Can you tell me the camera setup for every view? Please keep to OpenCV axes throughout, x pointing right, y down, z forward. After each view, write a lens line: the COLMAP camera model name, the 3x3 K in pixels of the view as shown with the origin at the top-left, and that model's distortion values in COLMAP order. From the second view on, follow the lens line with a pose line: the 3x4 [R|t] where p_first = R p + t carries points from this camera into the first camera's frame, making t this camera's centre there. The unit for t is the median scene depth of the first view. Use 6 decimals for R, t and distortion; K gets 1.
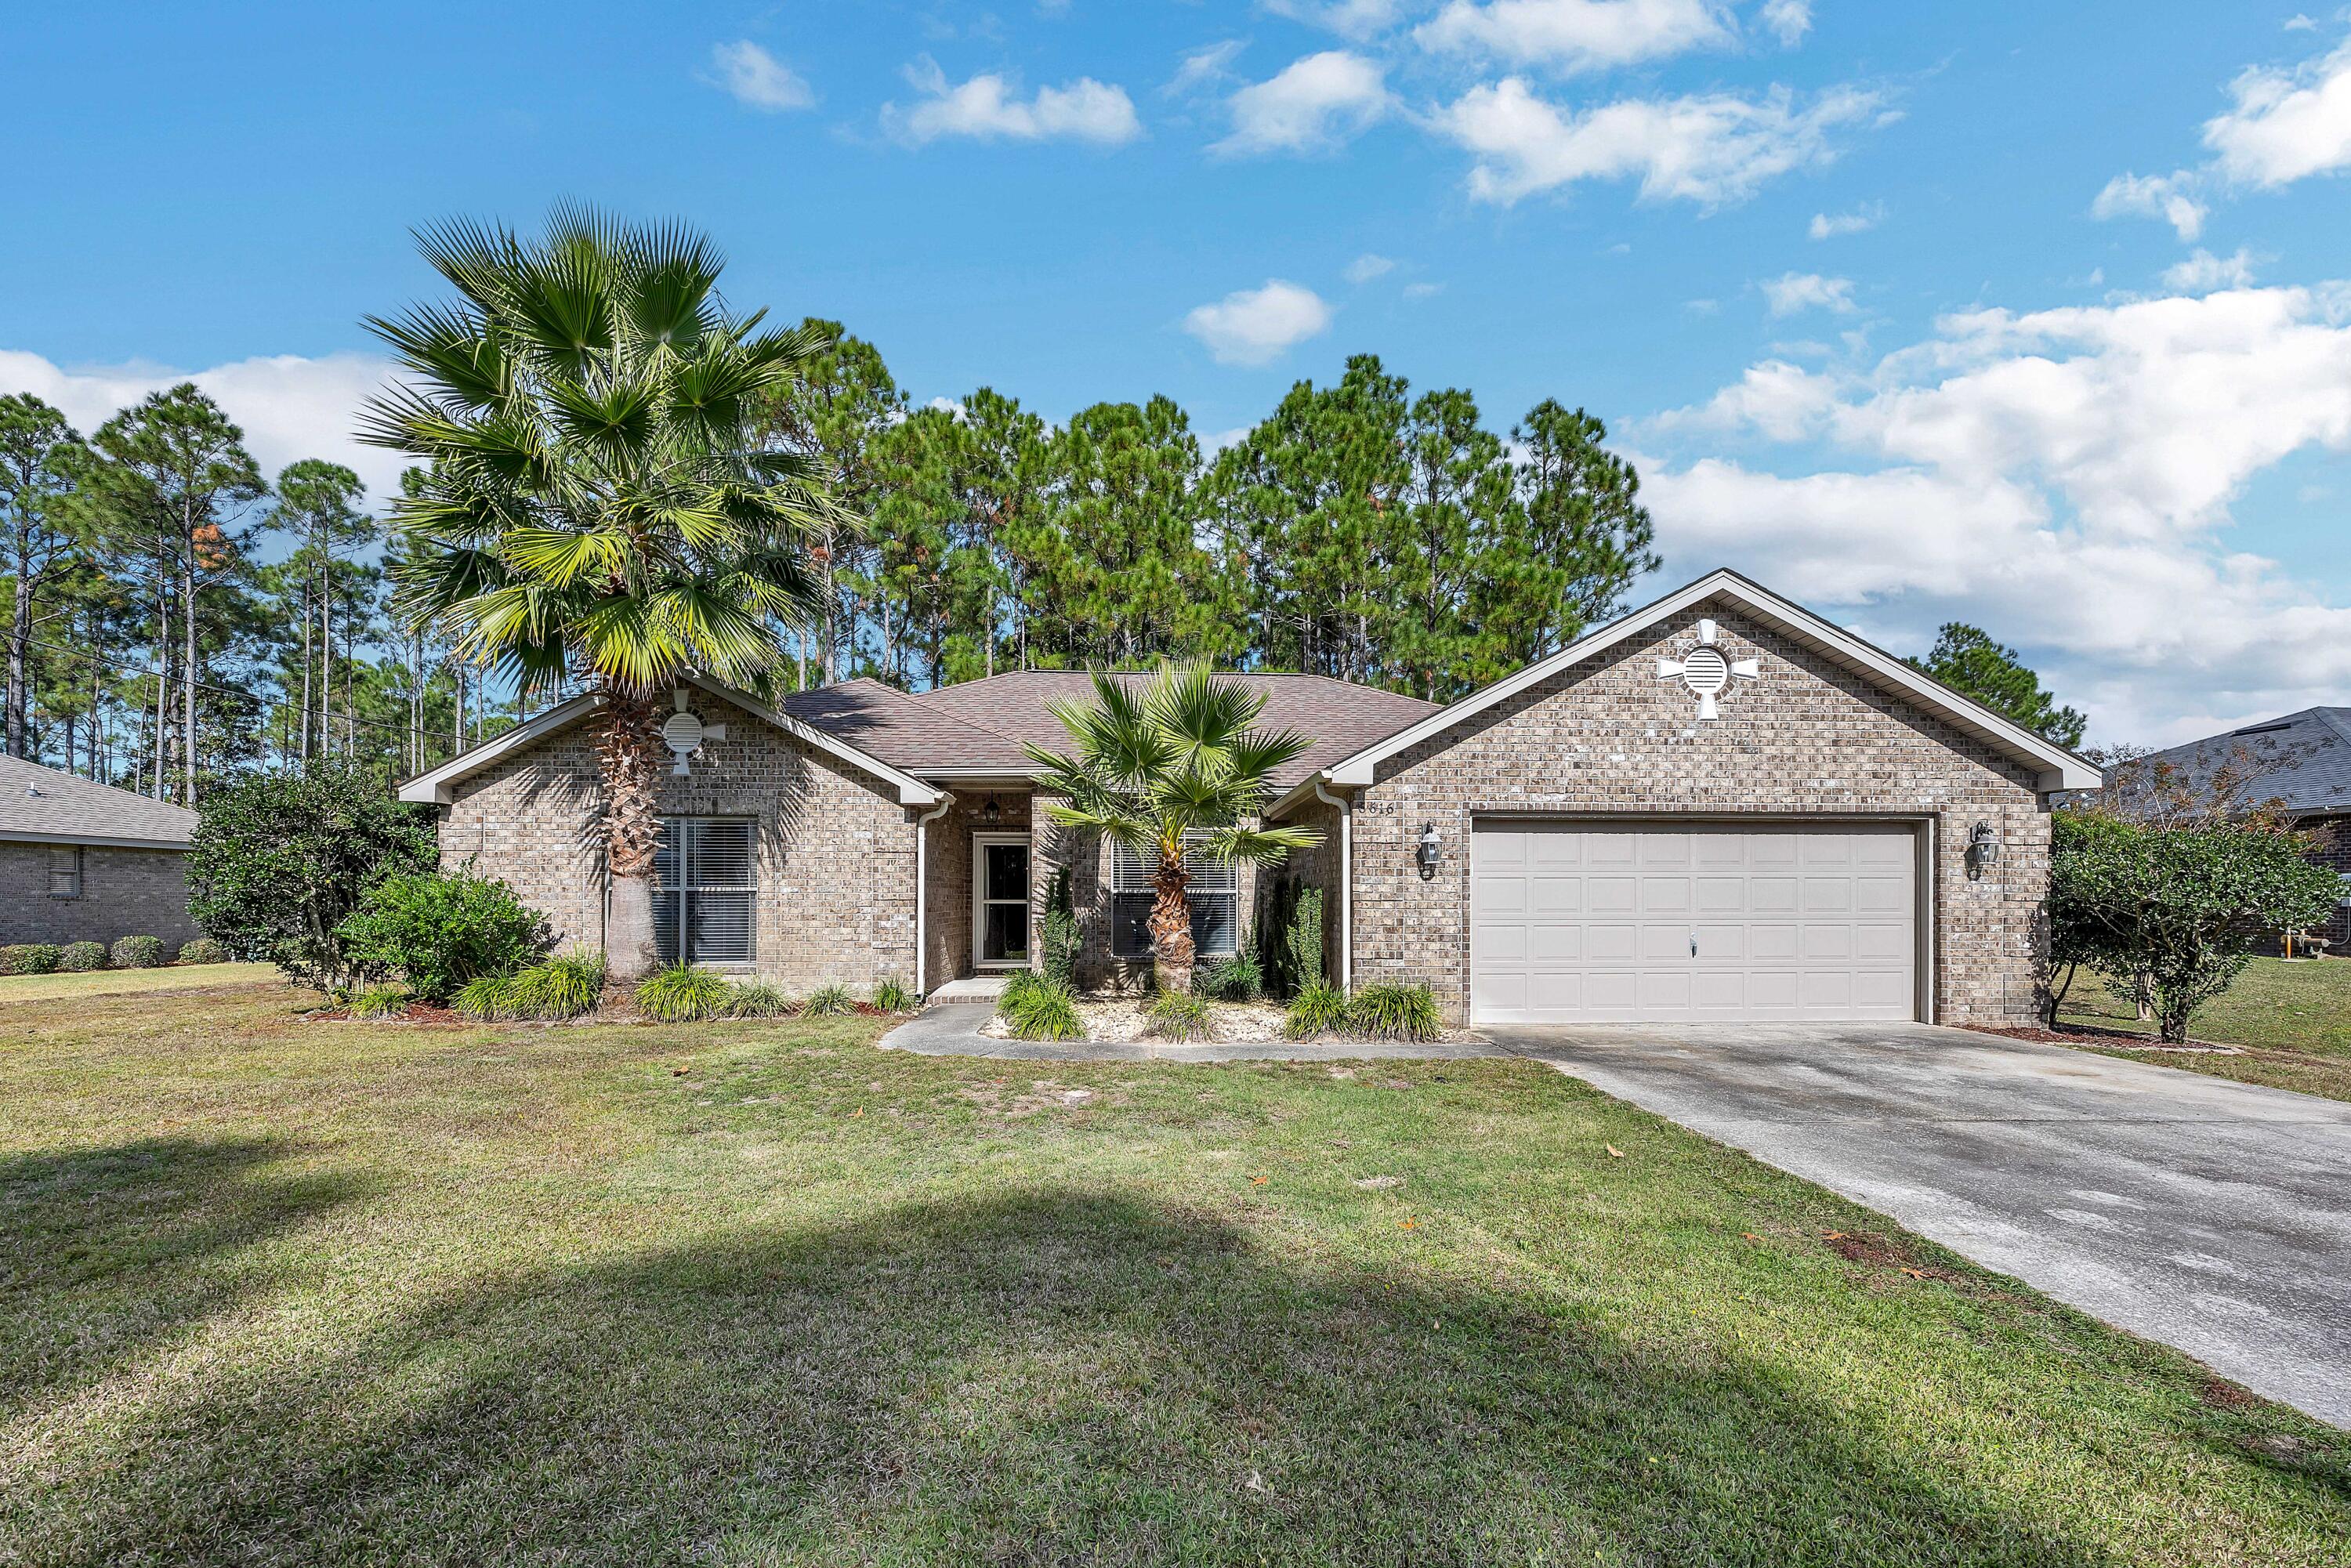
lens RADIAL K [[1039.9, 0, 1212.0], [0, 1039.9, 894.4], [0, 0, 1]] dist [-0.006045, -0.000115]
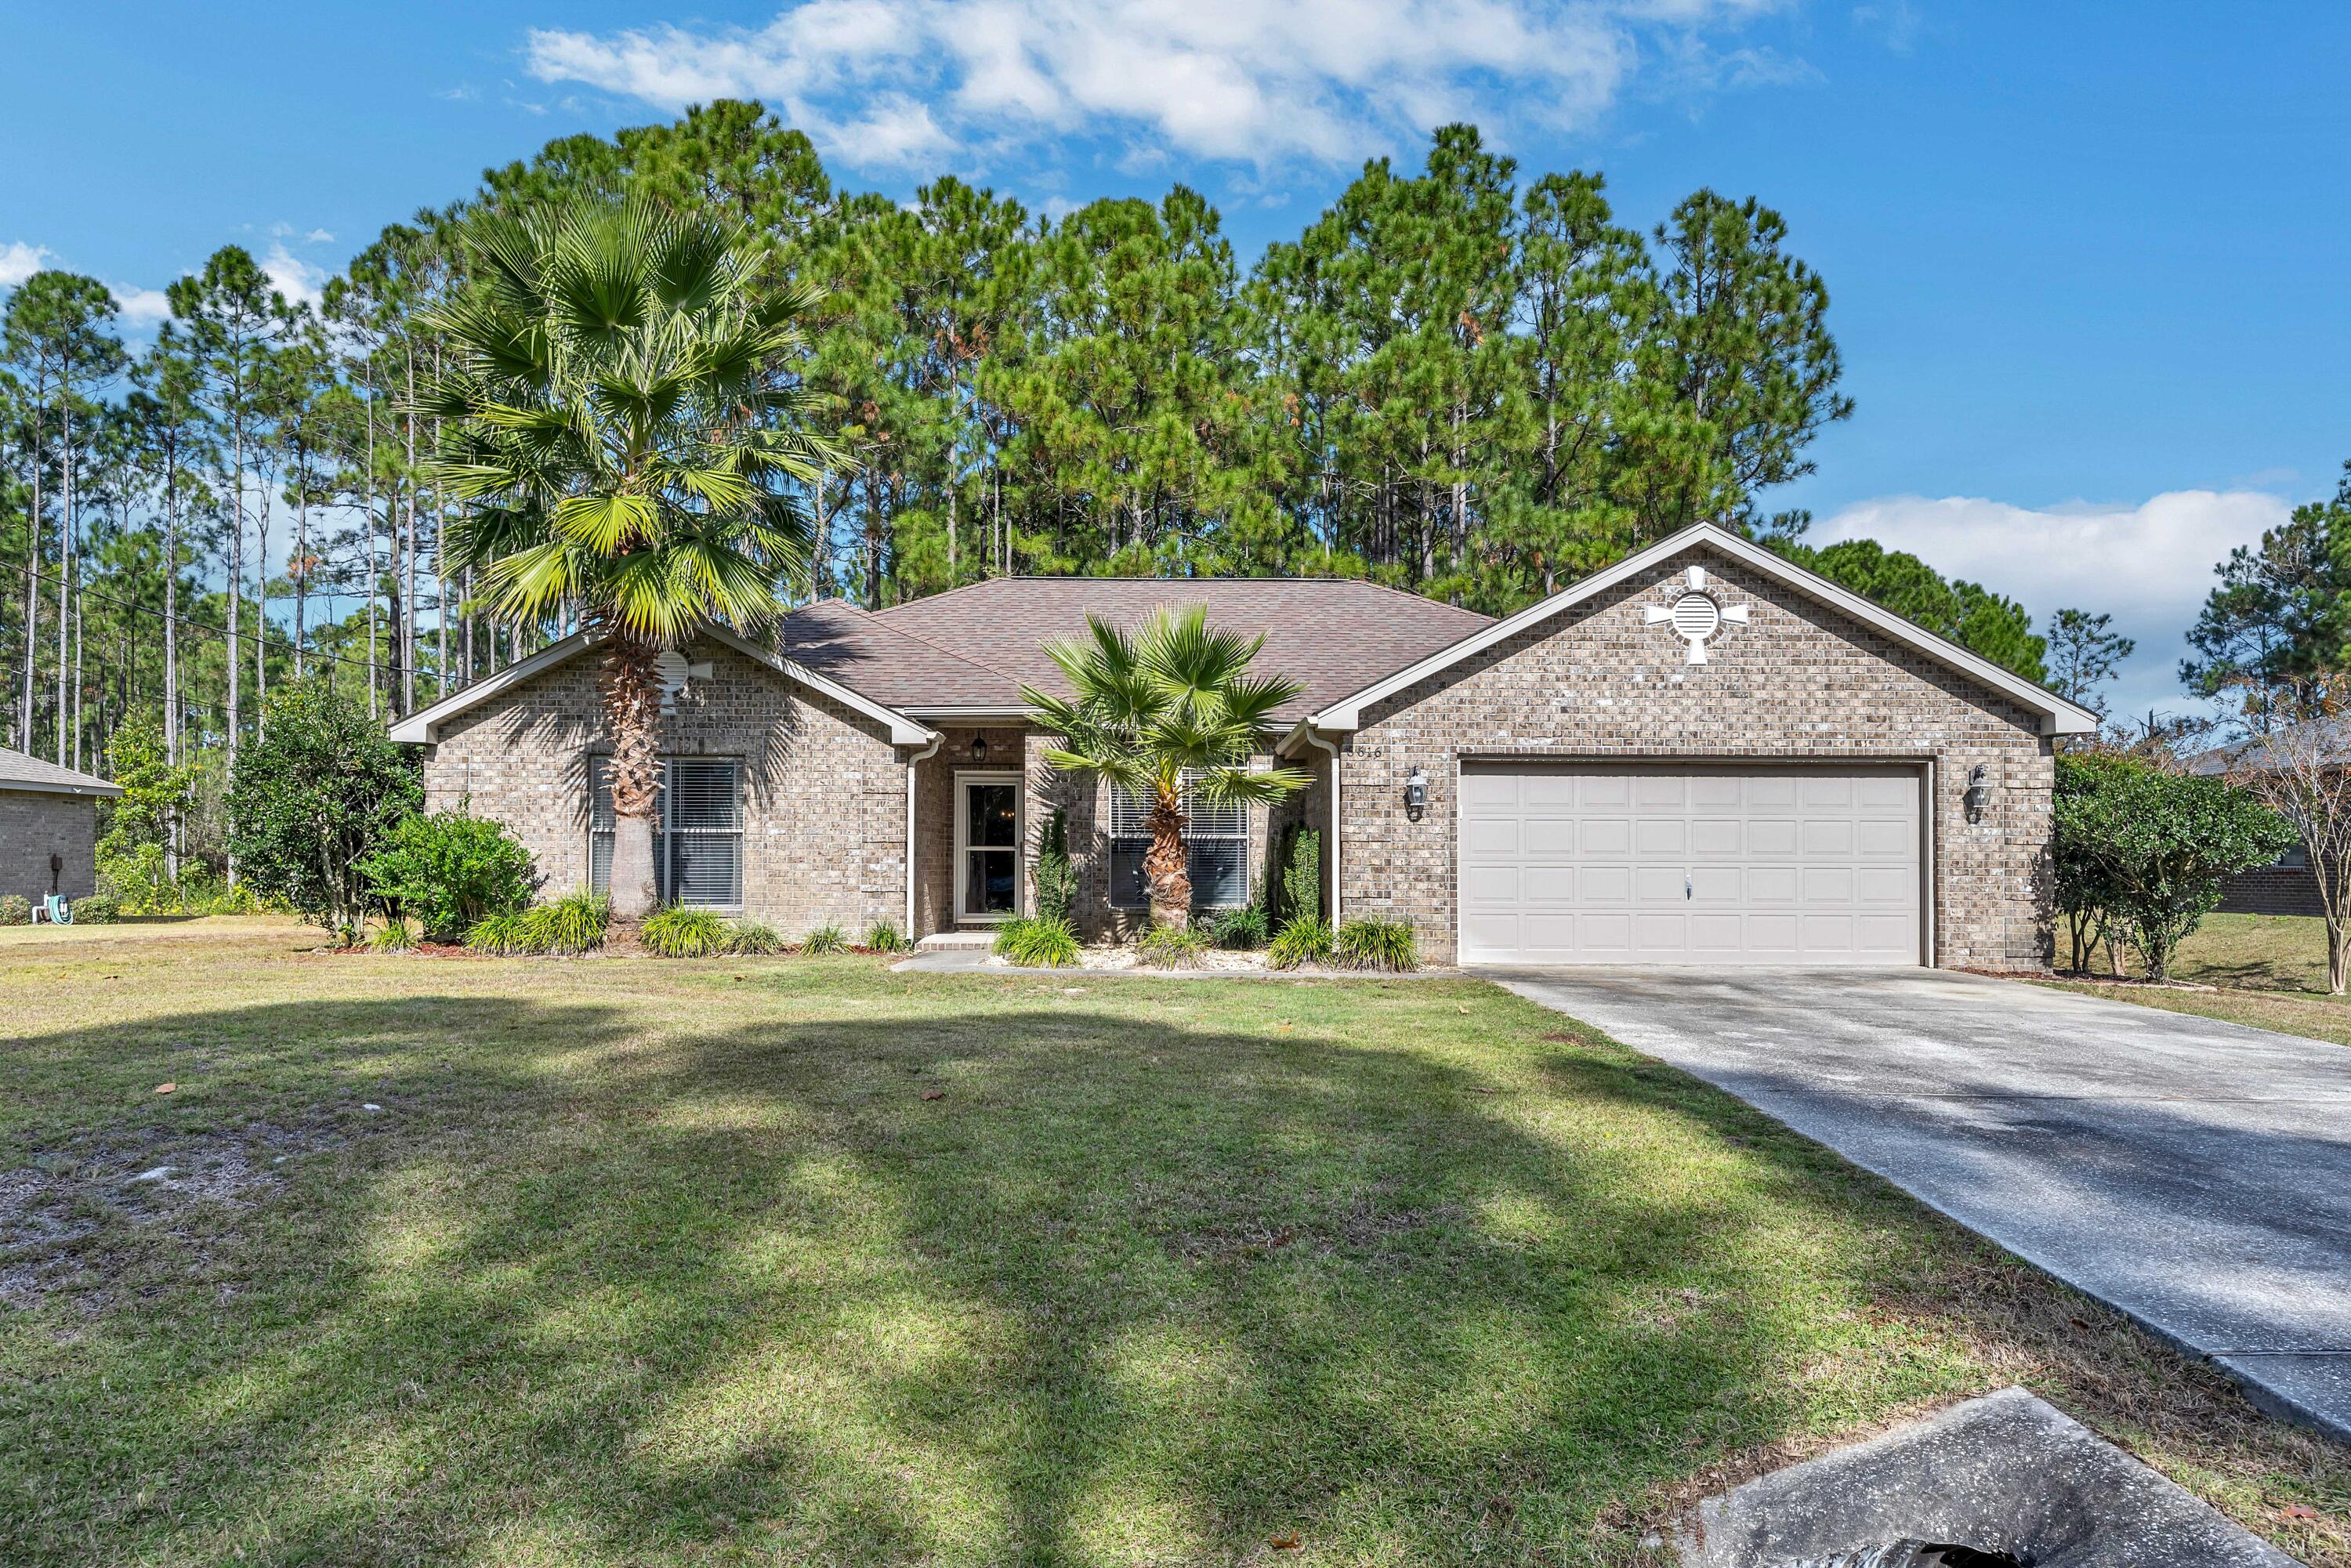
lens RADIAL K [[1786.4, 0, 1259.0], [0, 1786.4, 827.4], [0, 0, 1]] dist [0.004512, 0.018830]
pose [[0.999708, 0.001878, -0.024094, 0.093083], [-0.002229, 0.999891, -0.014564, 0.016649], [0.024064, 0.014614, 0.999604, -0.734561]]
